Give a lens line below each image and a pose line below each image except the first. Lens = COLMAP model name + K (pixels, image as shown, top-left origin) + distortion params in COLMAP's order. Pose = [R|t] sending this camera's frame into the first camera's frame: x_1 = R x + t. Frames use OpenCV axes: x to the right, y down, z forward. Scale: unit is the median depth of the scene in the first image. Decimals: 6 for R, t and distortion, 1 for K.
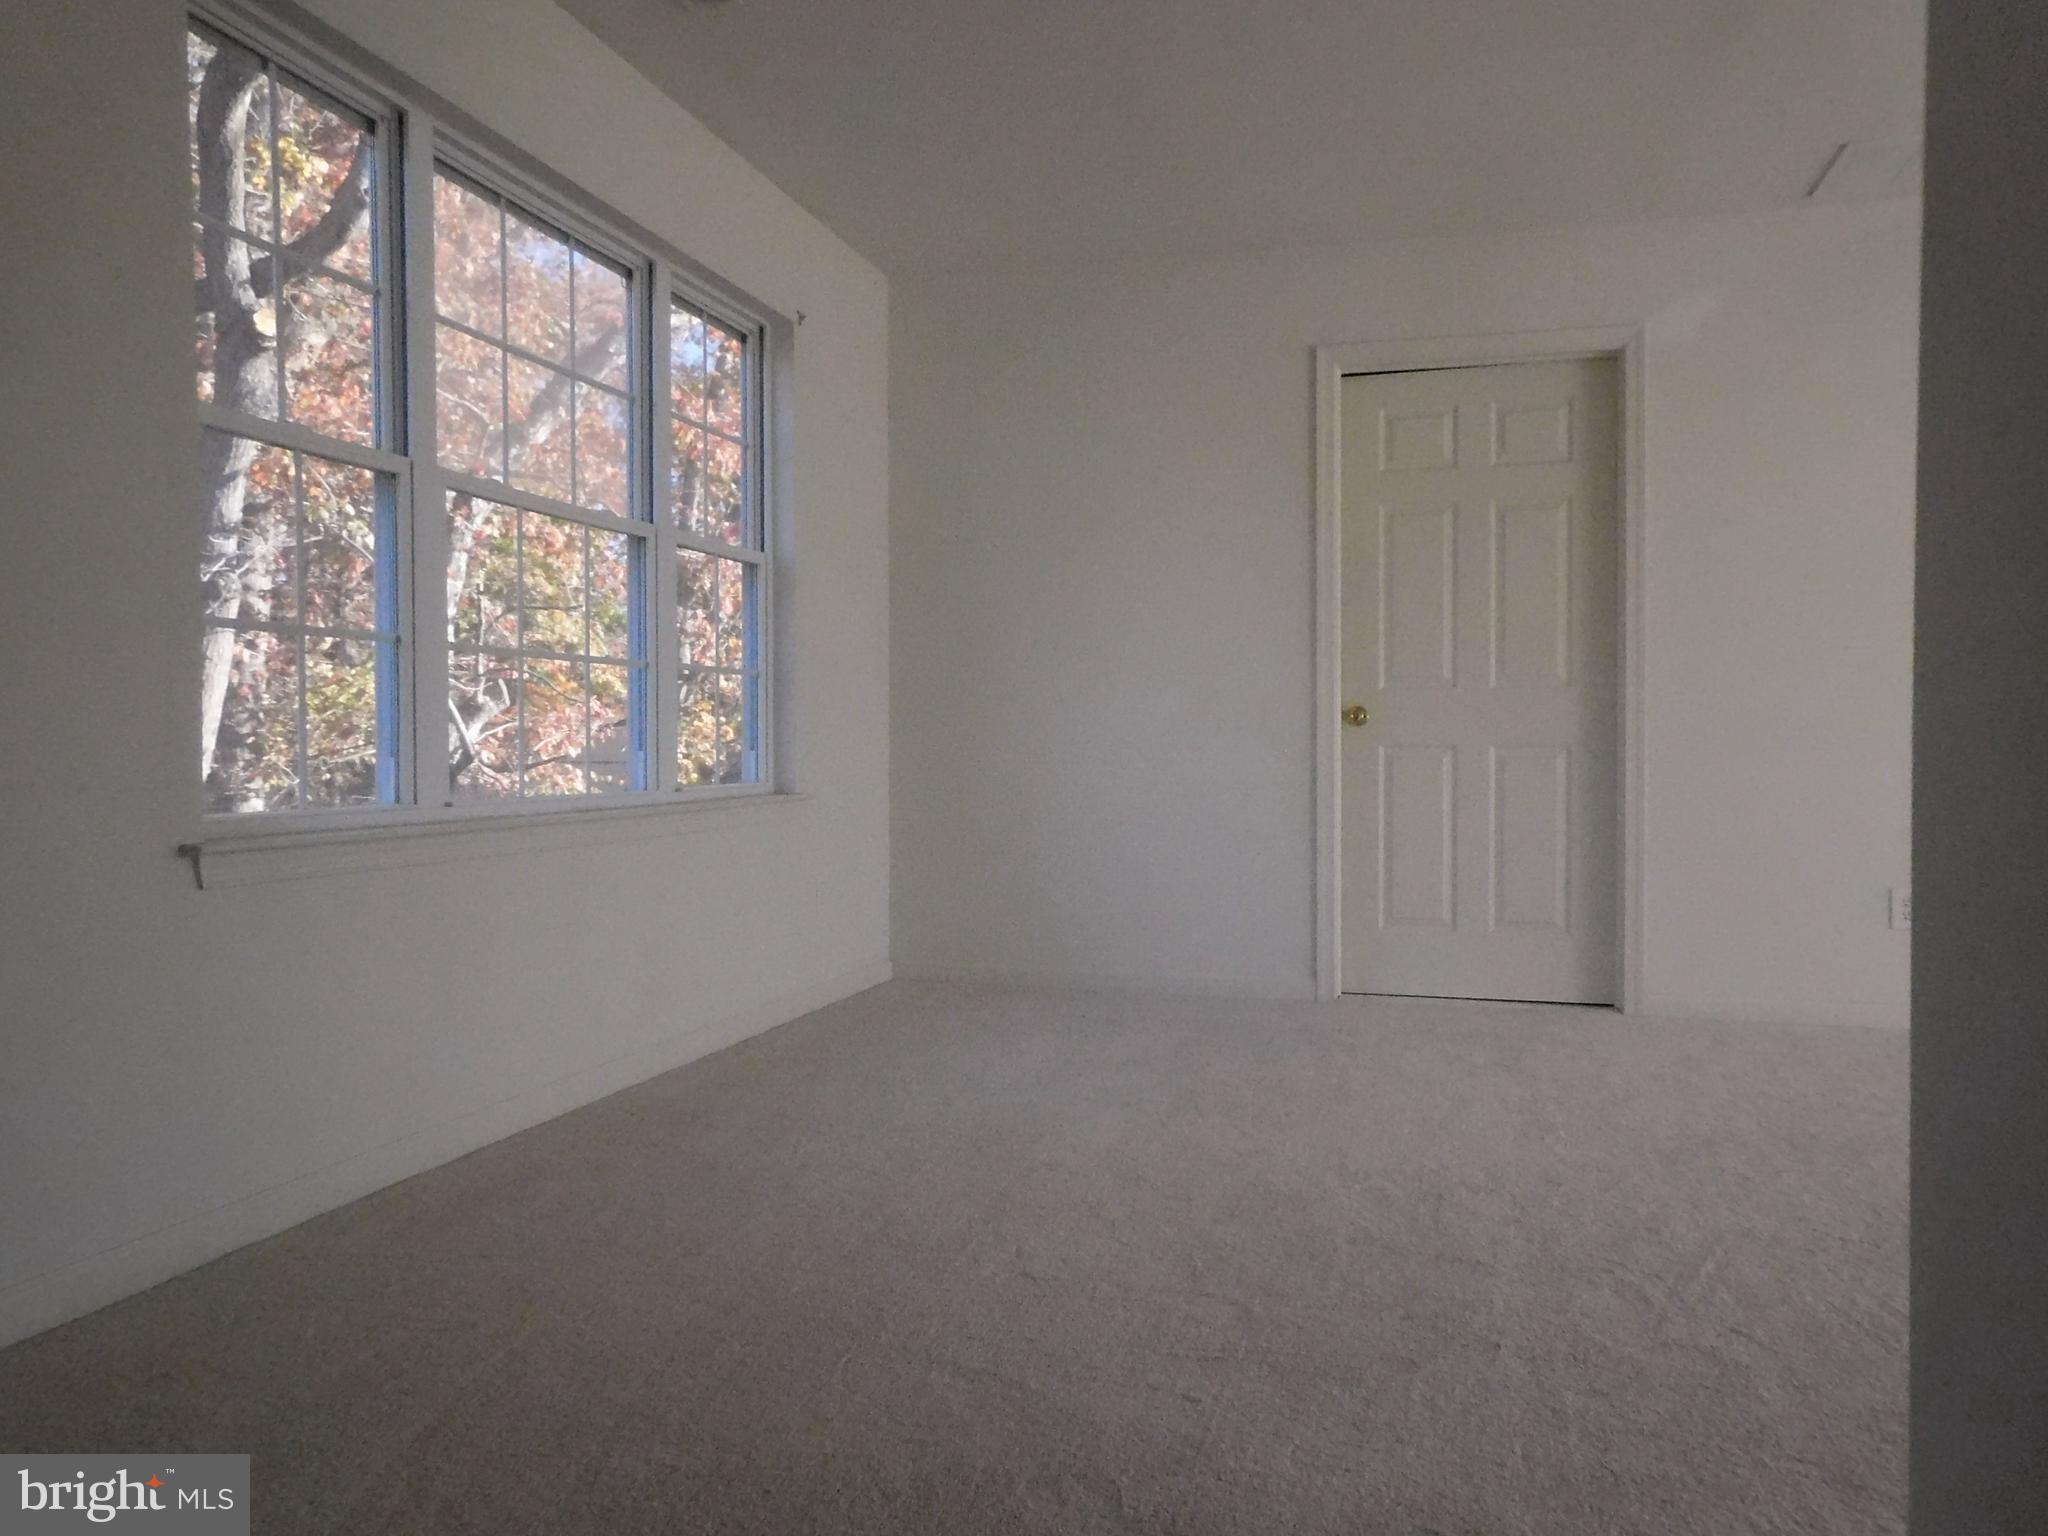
lens RADIAL K [[1559.3, 0, 1024.0], [0, 1559.3, 768.0], [0, 0, 1]] dist [-0.064460, 0.147383]
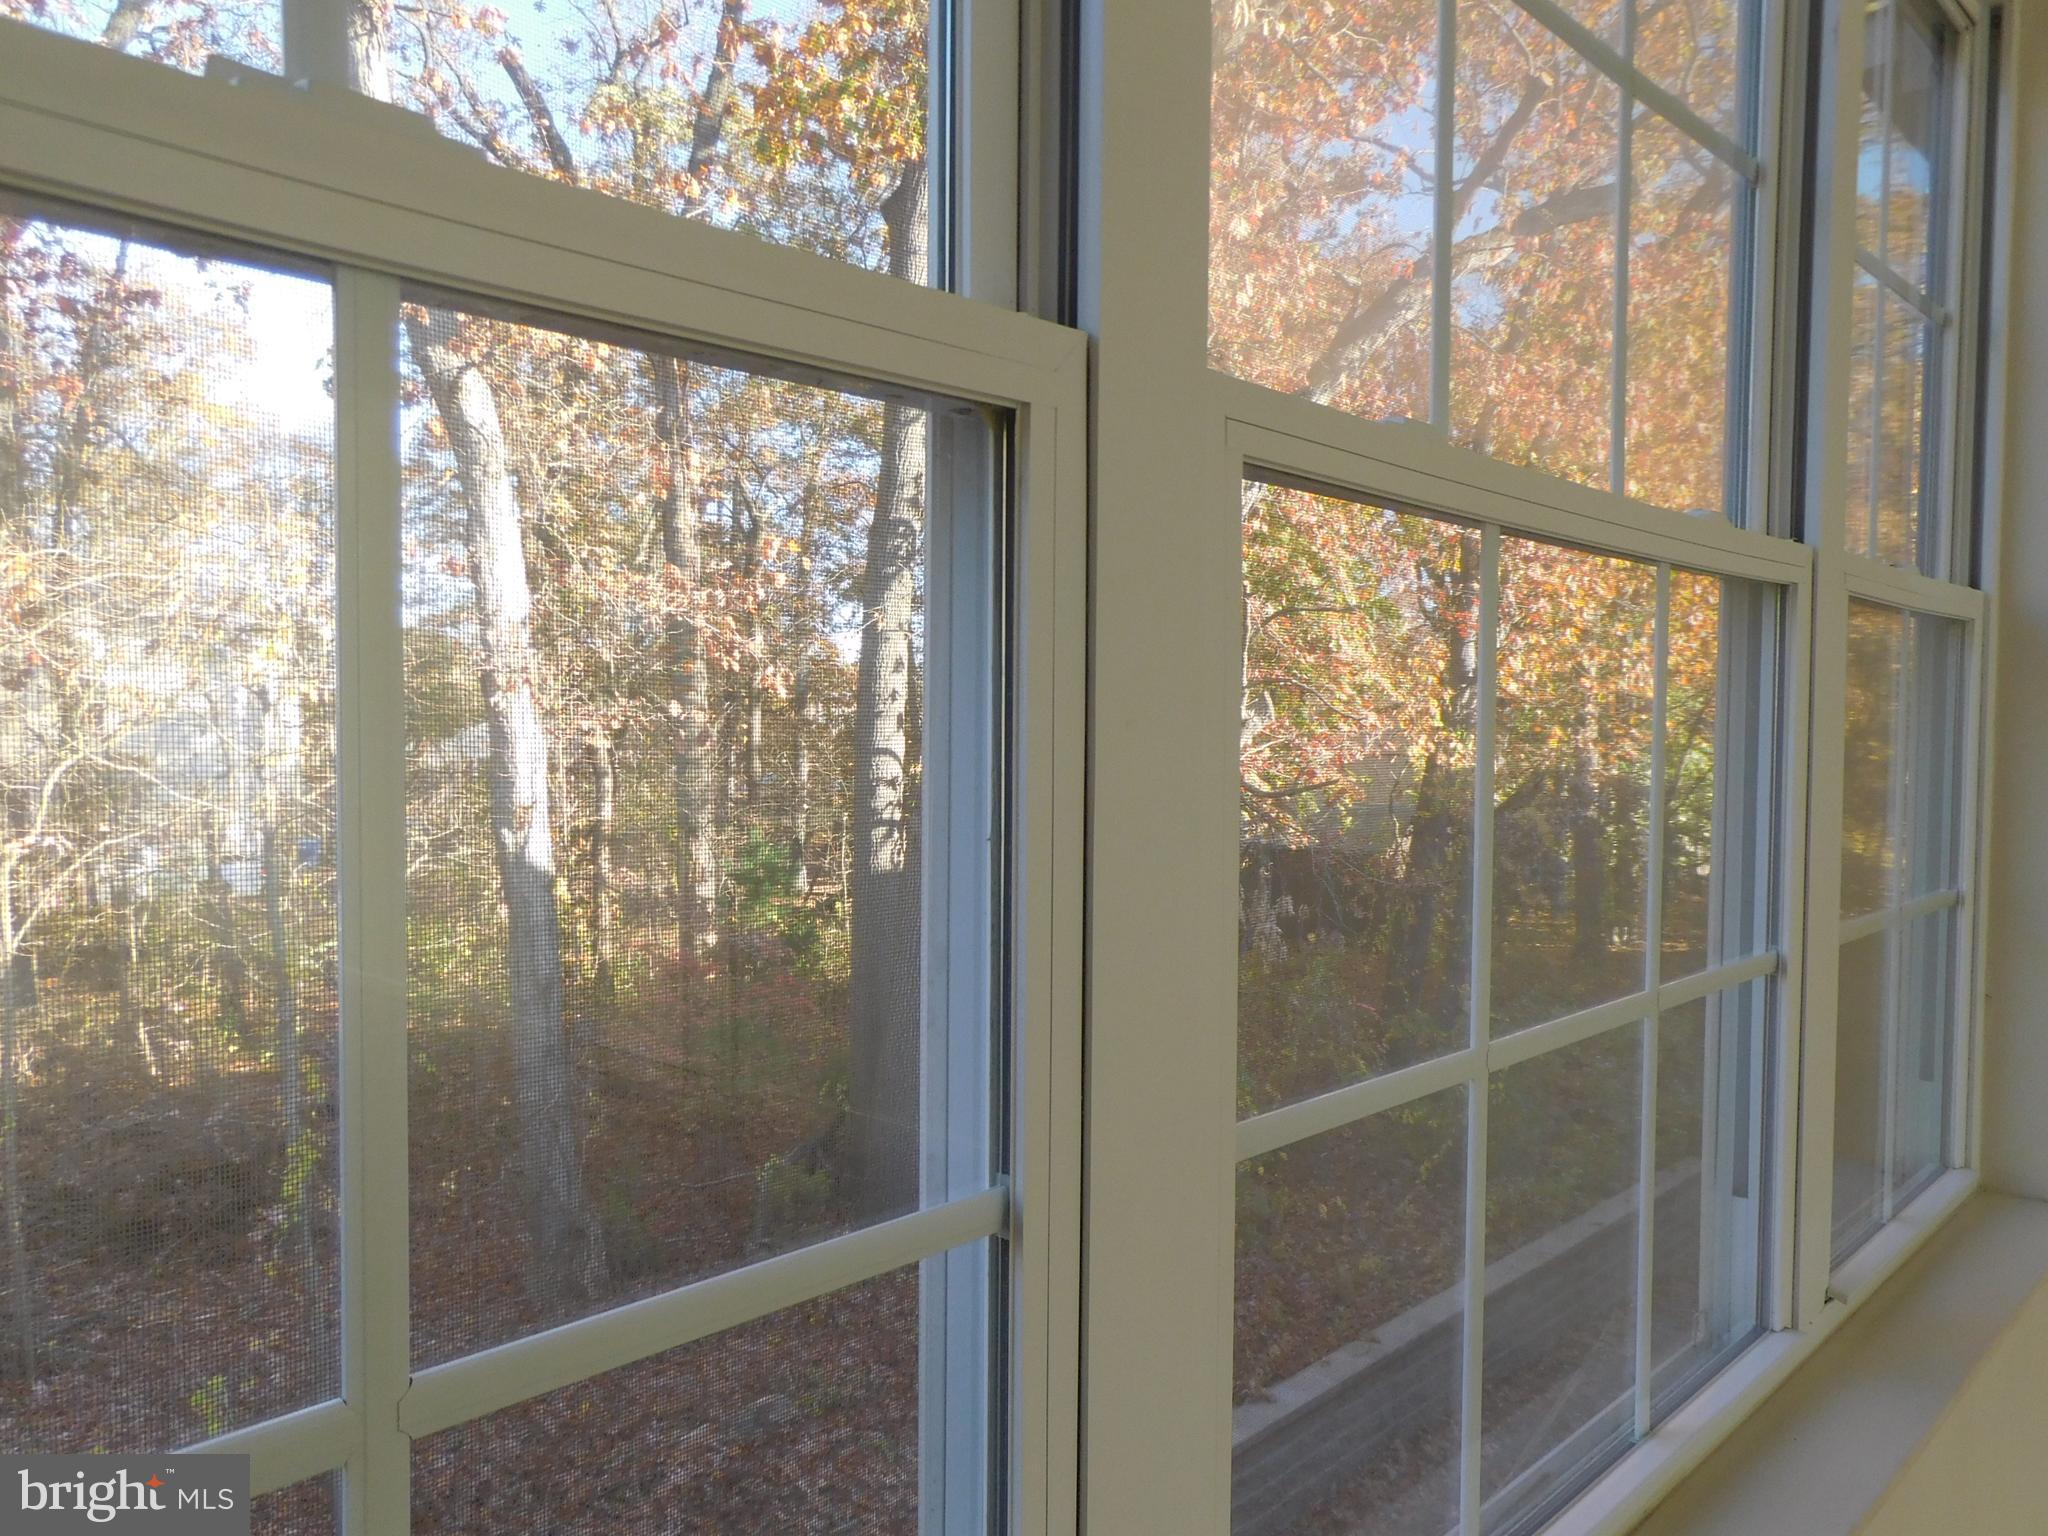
lens RADIAL K [[1559.3, 0, 1024.0], [0, 1559.3, 768.0], [0, 0, 1]] dist [-0.064460, 0.147383]
pose [[0.890324, 0.028370, -0.454443, -0.245814], [-0.022259, 0.999576, 0.018793, -0.116210], [0.454783, -0.006616, 0.890578, 0.644467]]
